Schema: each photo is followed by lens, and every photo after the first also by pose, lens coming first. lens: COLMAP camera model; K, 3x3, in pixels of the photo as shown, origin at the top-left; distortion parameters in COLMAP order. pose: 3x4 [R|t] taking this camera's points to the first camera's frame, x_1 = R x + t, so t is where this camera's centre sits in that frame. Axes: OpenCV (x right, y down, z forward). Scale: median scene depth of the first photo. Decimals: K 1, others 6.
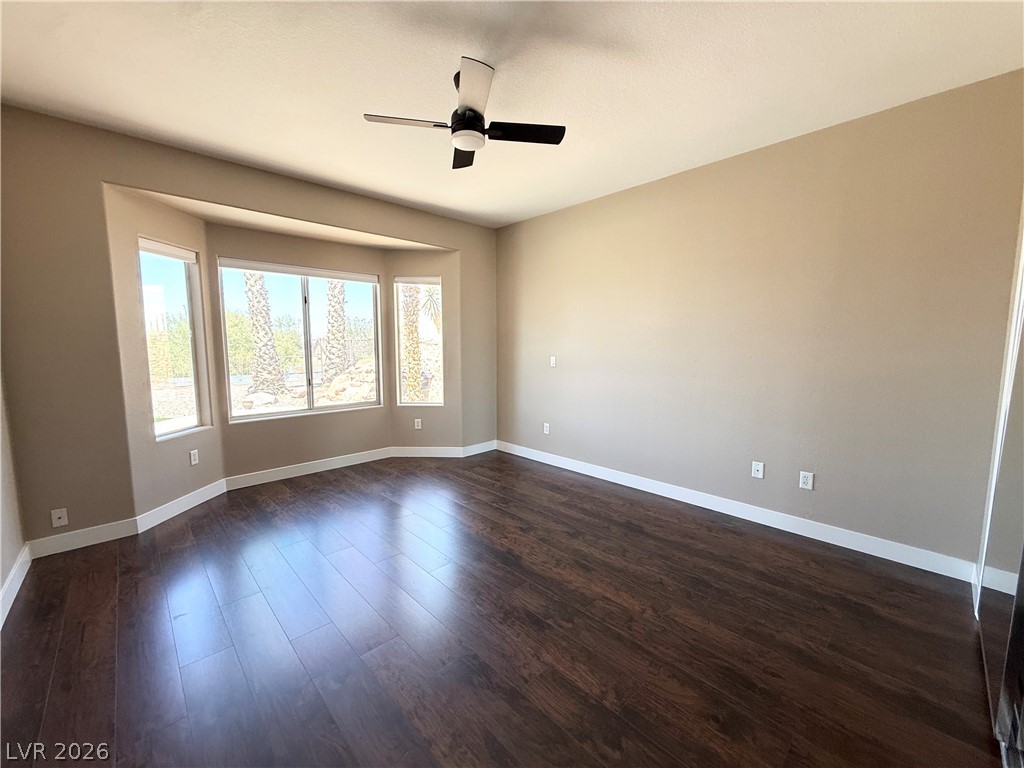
lens RADIAL K [[408.4, 0, 510.4], [0, 408.4, 384.5], [0, 0, 1]] dist [0.000319, -0.000045]
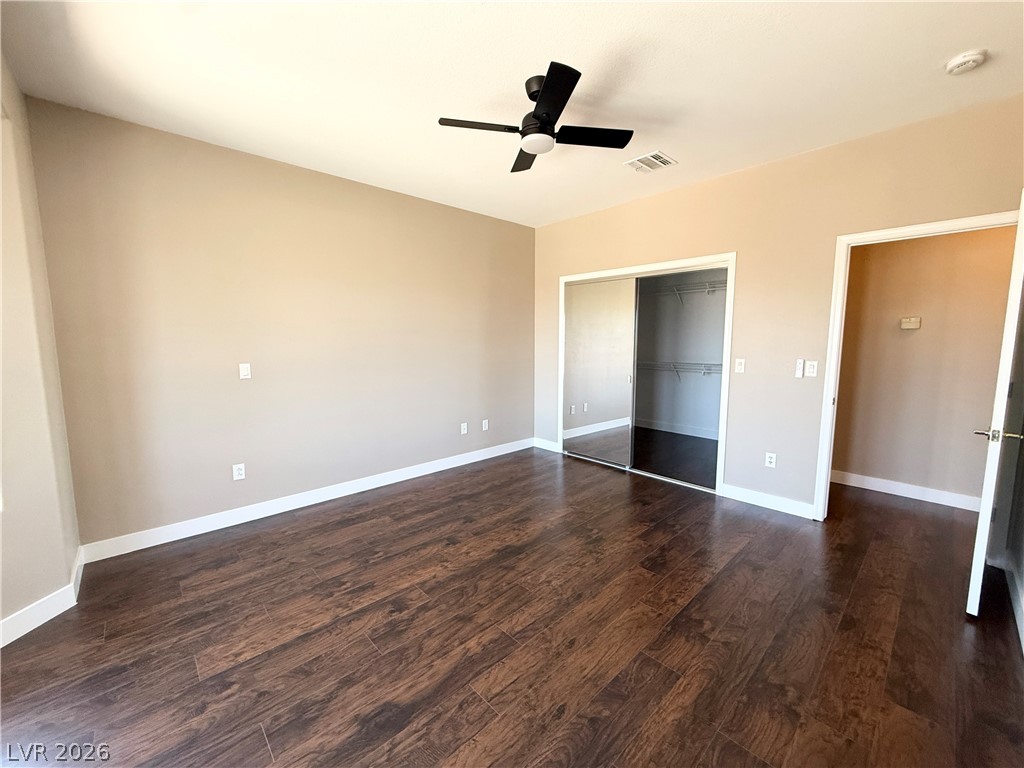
lens RADIAL K [[408.4, 0, 510.4], [0, 408.4, 384.5], [0, 0, 1]] dist [0.000319, -0.000045]
pose [[0.010549, -0.111649, 0.993692, -0.785204], [0.103858, 0.988495, 0.109962, -0.086908], [-0.994536, 0.102042, 0.022023, 0.738295]]
